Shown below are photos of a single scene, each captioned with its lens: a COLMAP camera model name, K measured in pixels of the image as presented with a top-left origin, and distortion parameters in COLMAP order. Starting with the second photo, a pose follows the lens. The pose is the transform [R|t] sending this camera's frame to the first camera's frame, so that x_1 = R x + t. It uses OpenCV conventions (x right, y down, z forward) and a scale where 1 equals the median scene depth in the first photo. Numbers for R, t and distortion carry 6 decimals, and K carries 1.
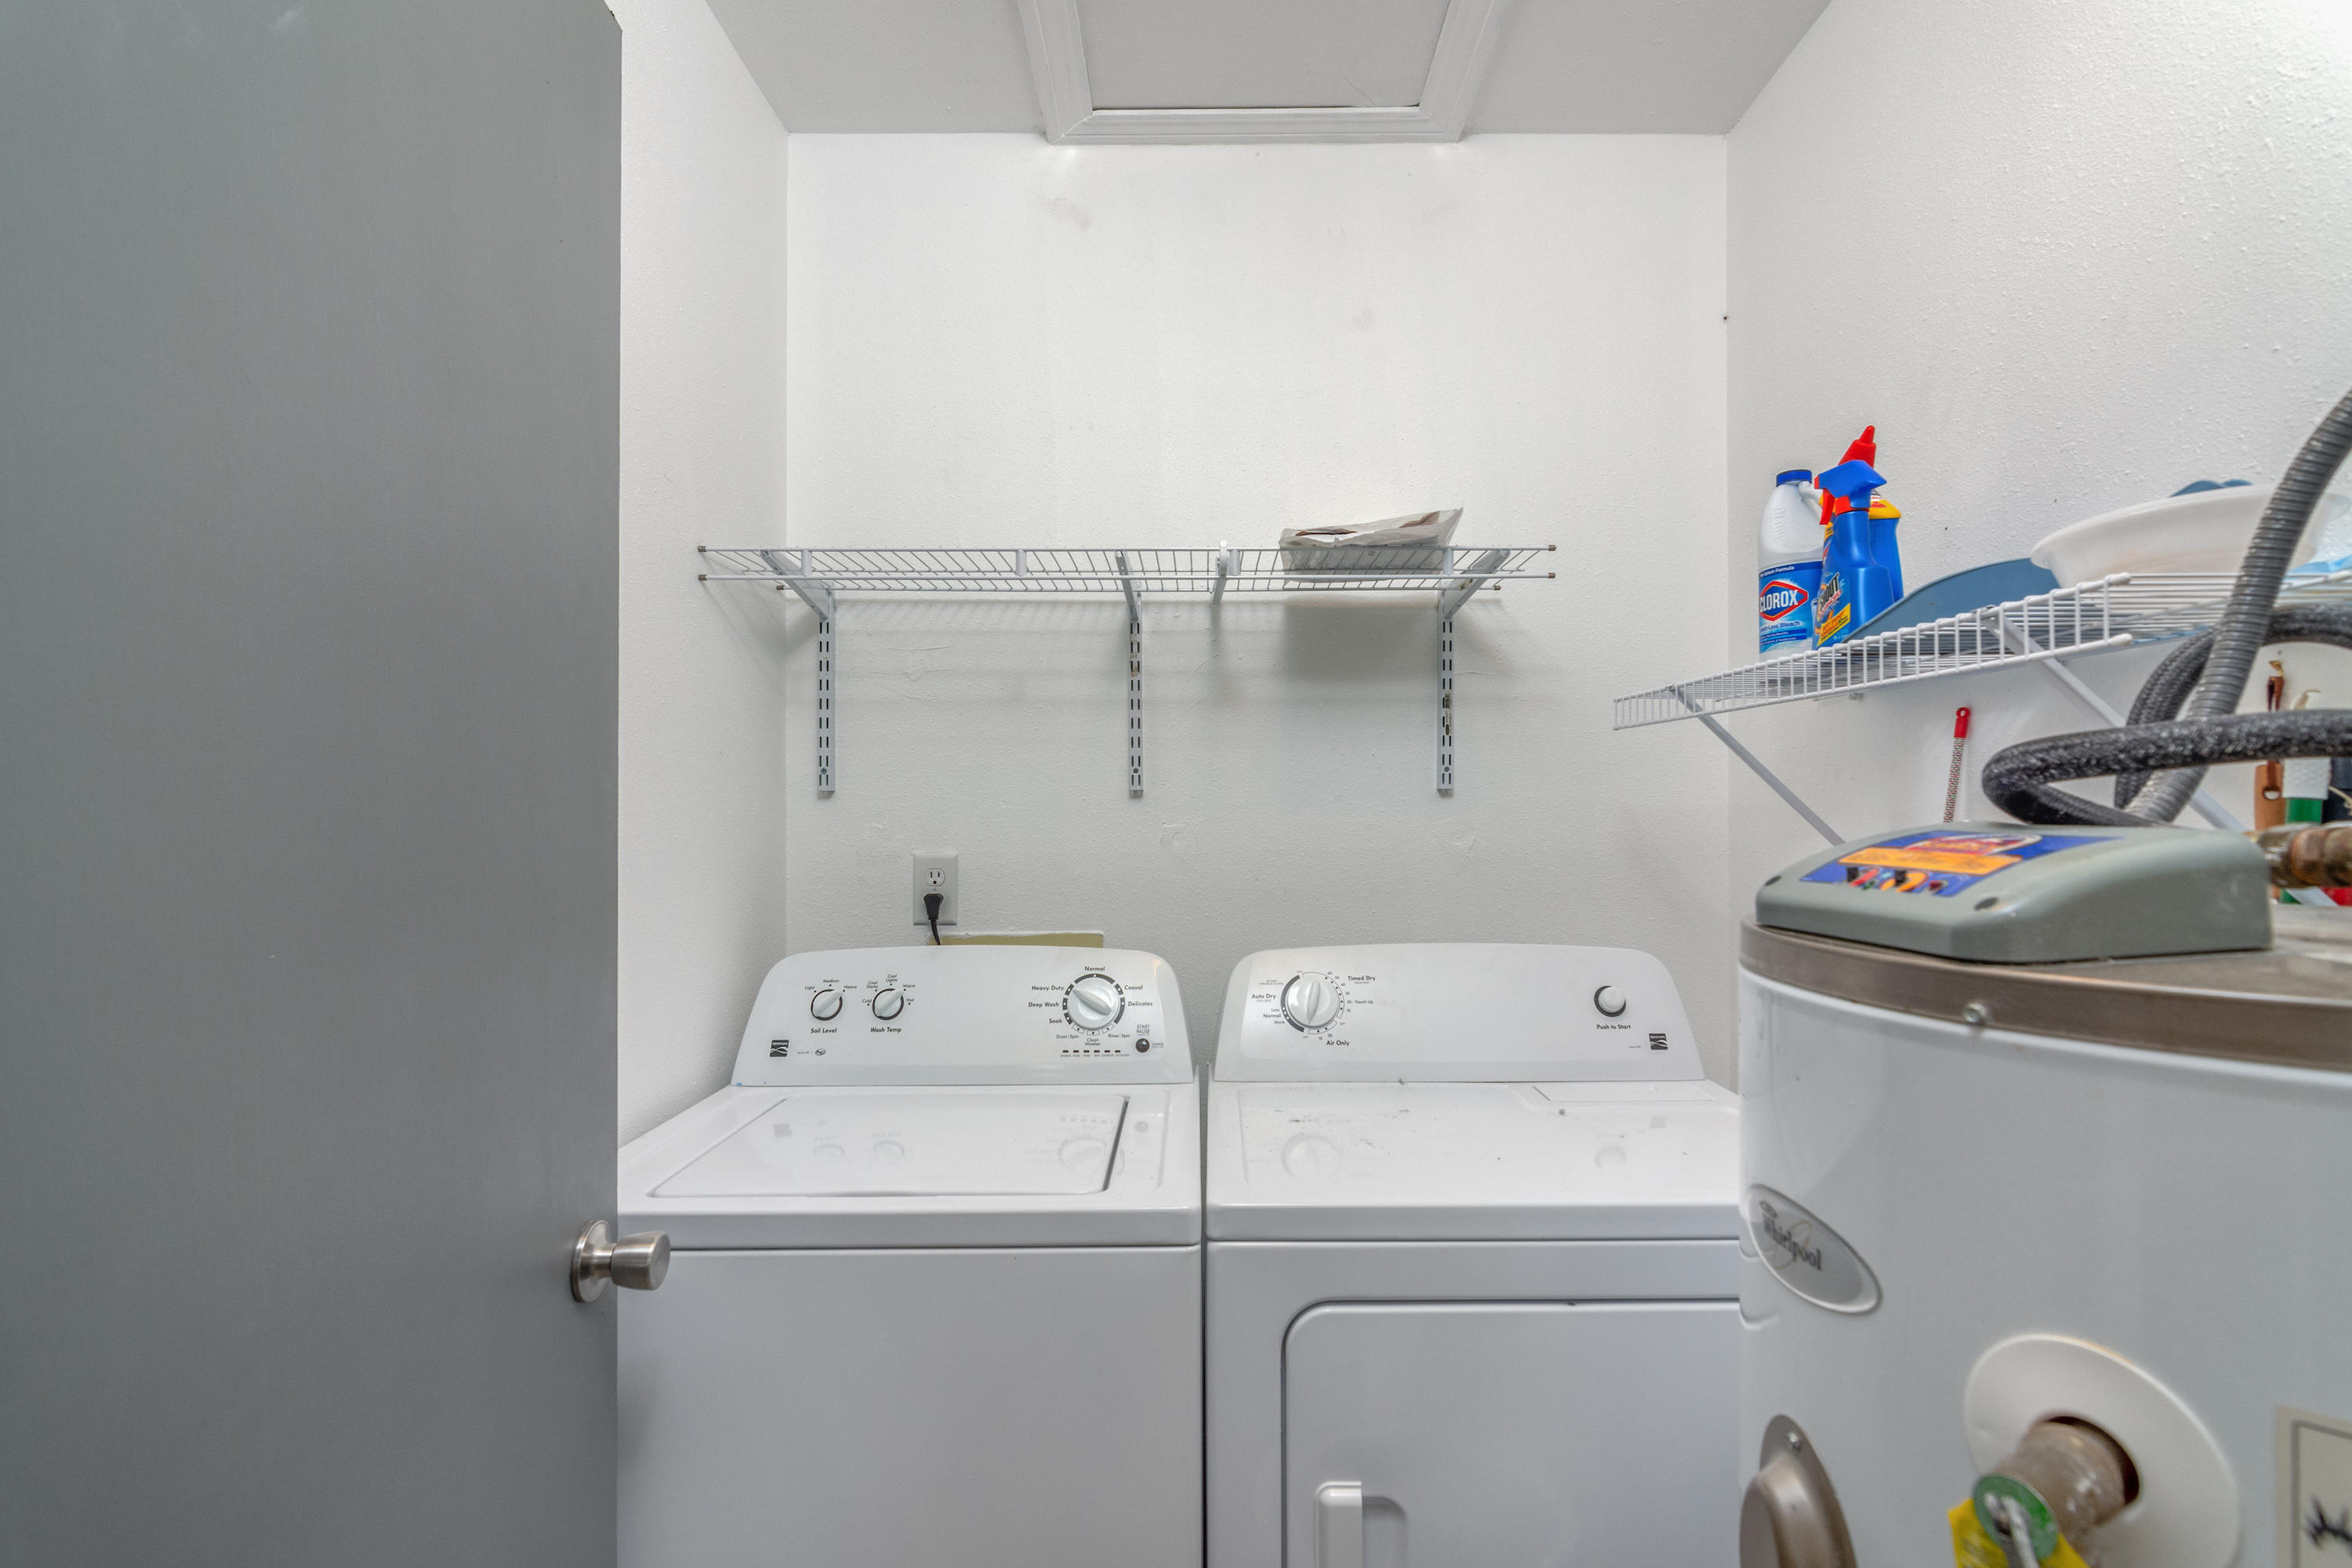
lens RADIAL K [[1138.5, 0, 1164.0], [0, 1138.5, 812.5], [0, 0, 1]] dist [-0.002070, 0.009058]
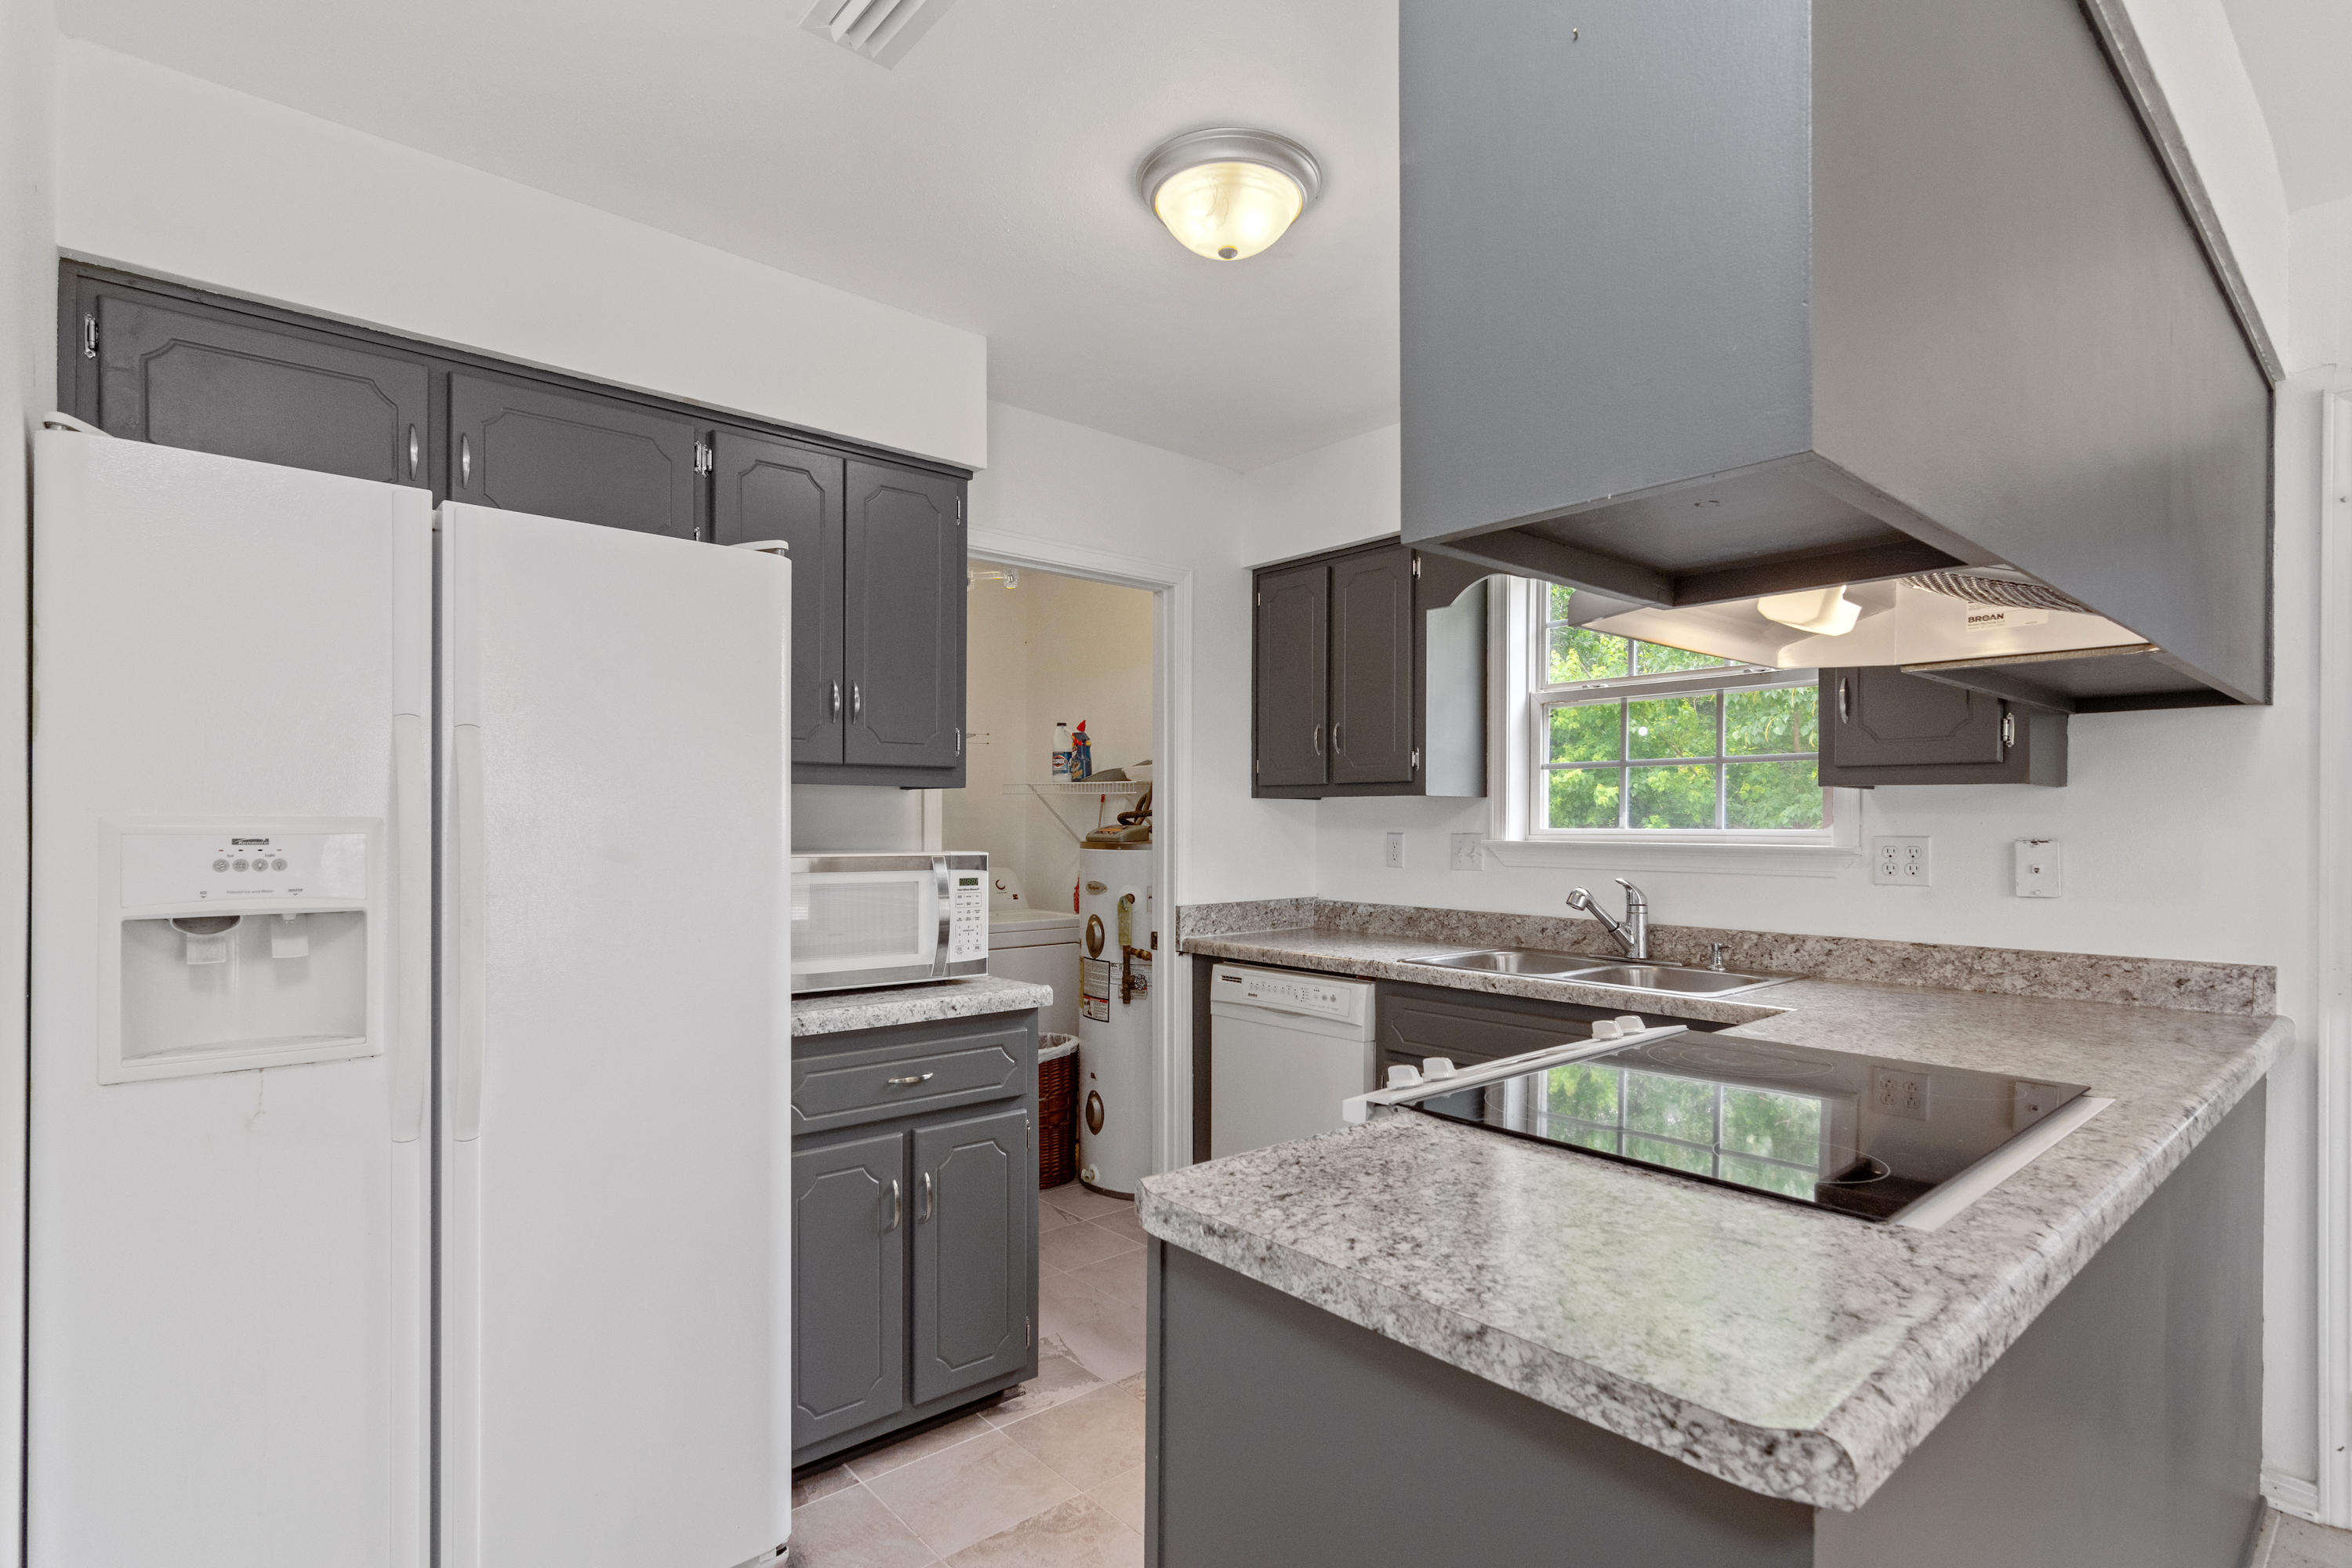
lens RADIAL K [[1137.7, 0, 1174.0], [0, 1137.7, 814.5], [0, 0, 1]] dist [-0.001960, 0.002442]
pose [[0.741414, 0.006603, 0.671015, -1.749525], [-0.006199, 0.999976, -0.002990, -0.013846], [-0.671019, -0.001943, 0.741437, -2.074041]]
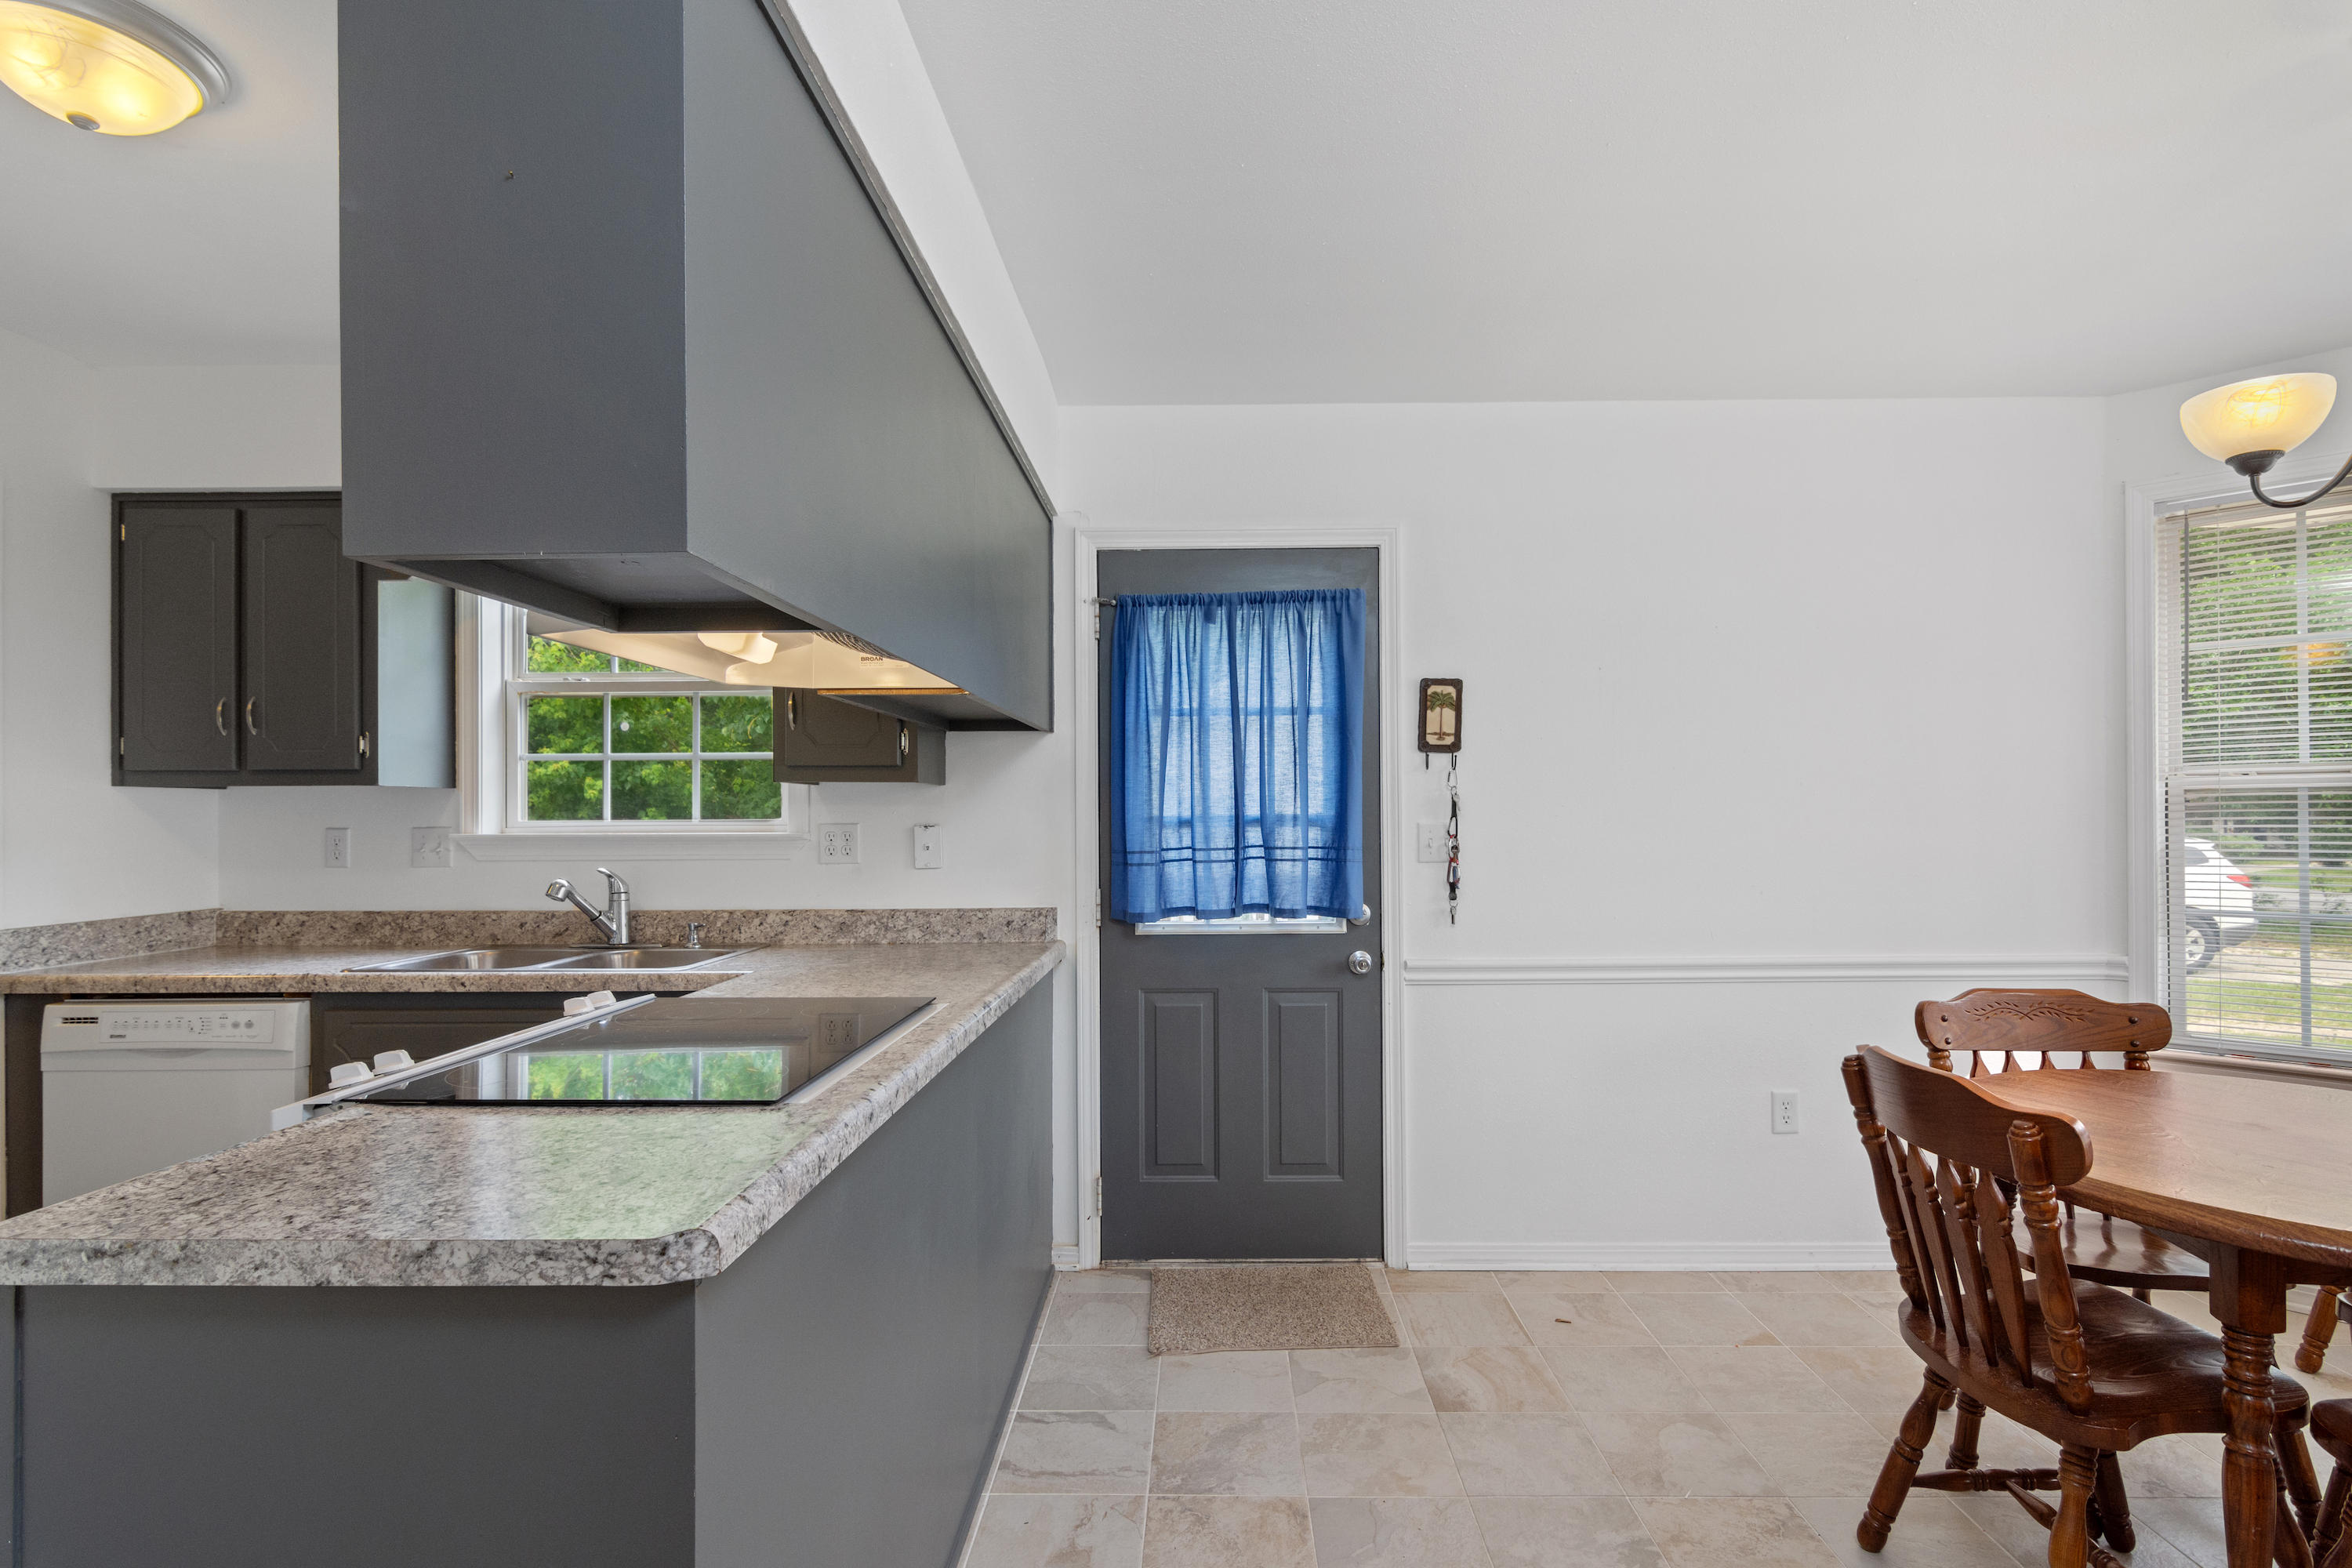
lens RADIAL K [[1137.7, 0, 1174.0], [0, 1137.7, 814.5], [0, 0, 1]] dist [-0.001960, 0.002442]
pose [[0.008358, -0.000576, 0.999965, -1.917916], [-0.000066, 1.000000, 0.000576, -0.011044], [-0.999965, -0.000071, 0.008358, -2.199205]]
